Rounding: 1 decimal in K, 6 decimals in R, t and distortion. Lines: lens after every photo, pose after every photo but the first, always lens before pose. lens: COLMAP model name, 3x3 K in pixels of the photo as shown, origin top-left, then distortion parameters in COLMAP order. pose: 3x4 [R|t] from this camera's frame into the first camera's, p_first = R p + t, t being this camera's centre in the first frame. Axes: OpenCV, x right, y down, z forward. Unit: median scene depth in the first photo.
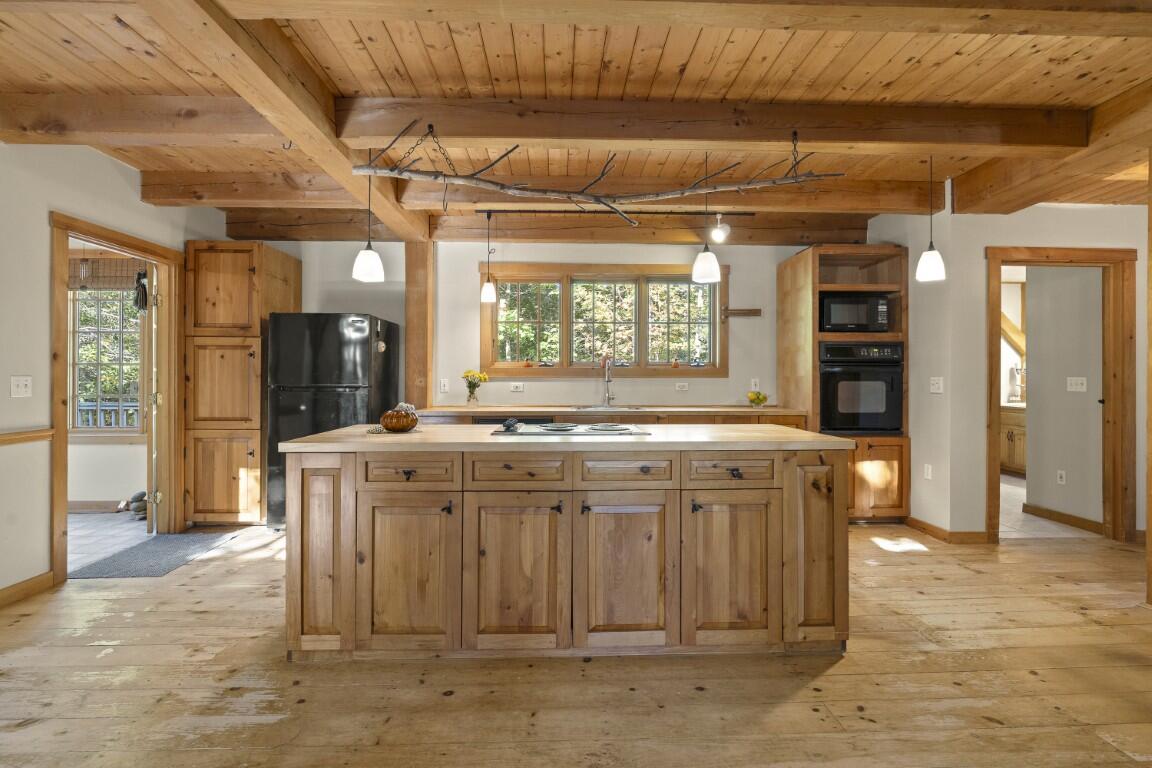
lens RADIAL K [[560.0, 0, 573.3], [0, 560.0, 380.9], [0, 0, 1]] dist [-0.005218, 0.001653]
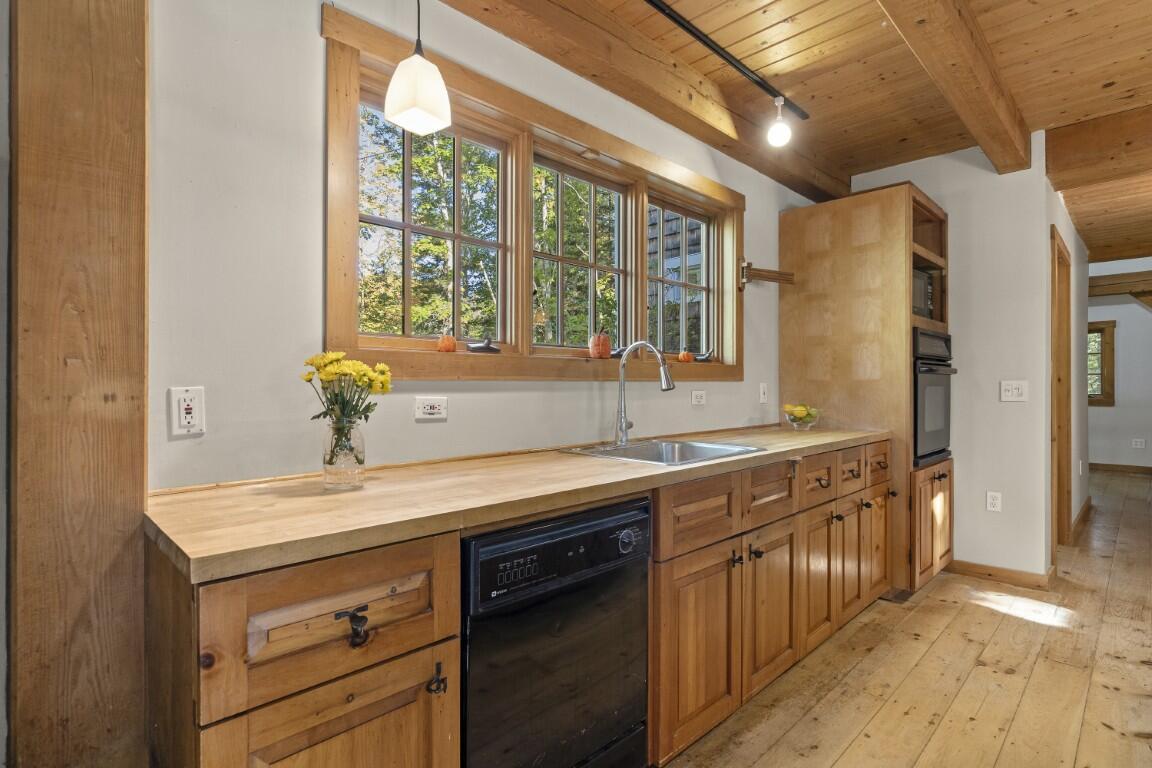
lens RADIAL K [[560.0, 0, 573.3], [0, 560.0, 380.9], [0, 0, 1]] dist [-0.005218, 0.001653]
pose [[0.735255, 0.002267, 0.677787, -0.322127], [0.008442, 0.999886, -0.012503, -0.000784], [-0.677738, 0.014915, 0.735152, 0.810127]]
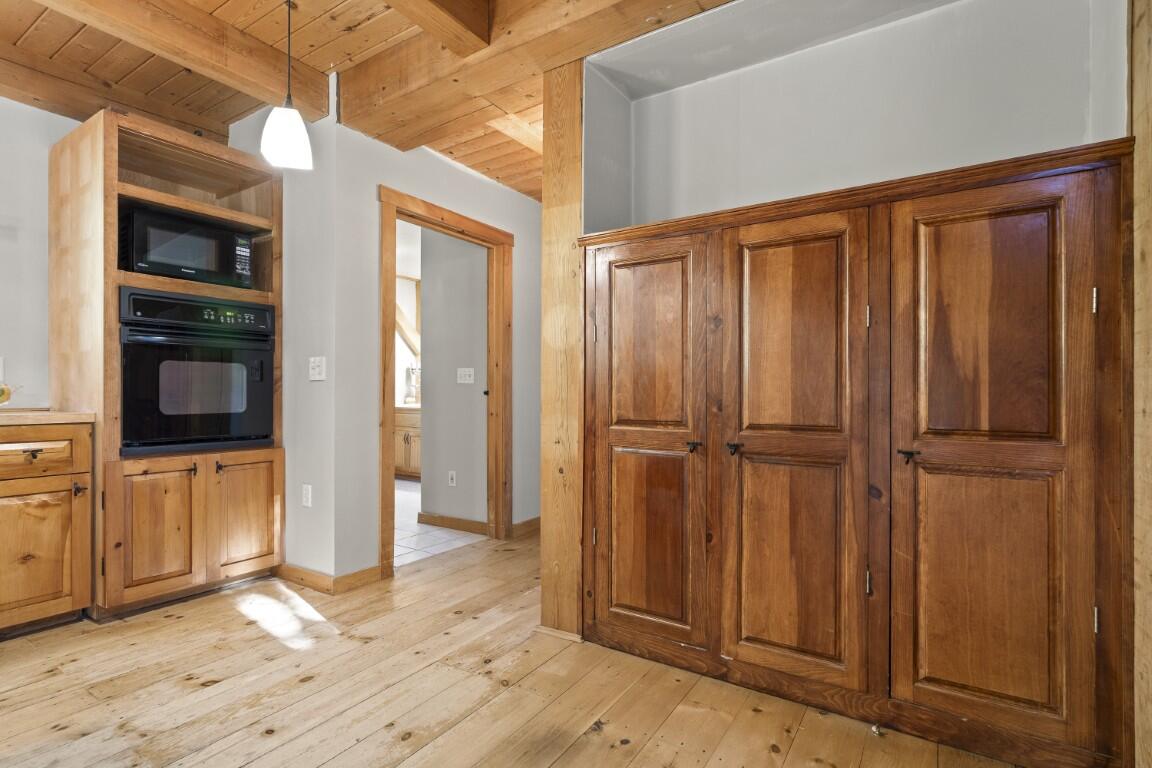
lens RADIAL K [[560.0, 0, 573.3], [0, 560.0, 380.9], [0, 0, 1]] dist [-0.005218, 0.001653]
pose [[0.580292, 0.017229, 0.814226, 0.257304], [0.006767, 0.999640, -0.025975, 0.040477], [-0.814380, 0.020583, 0.579967, 0.324925]]
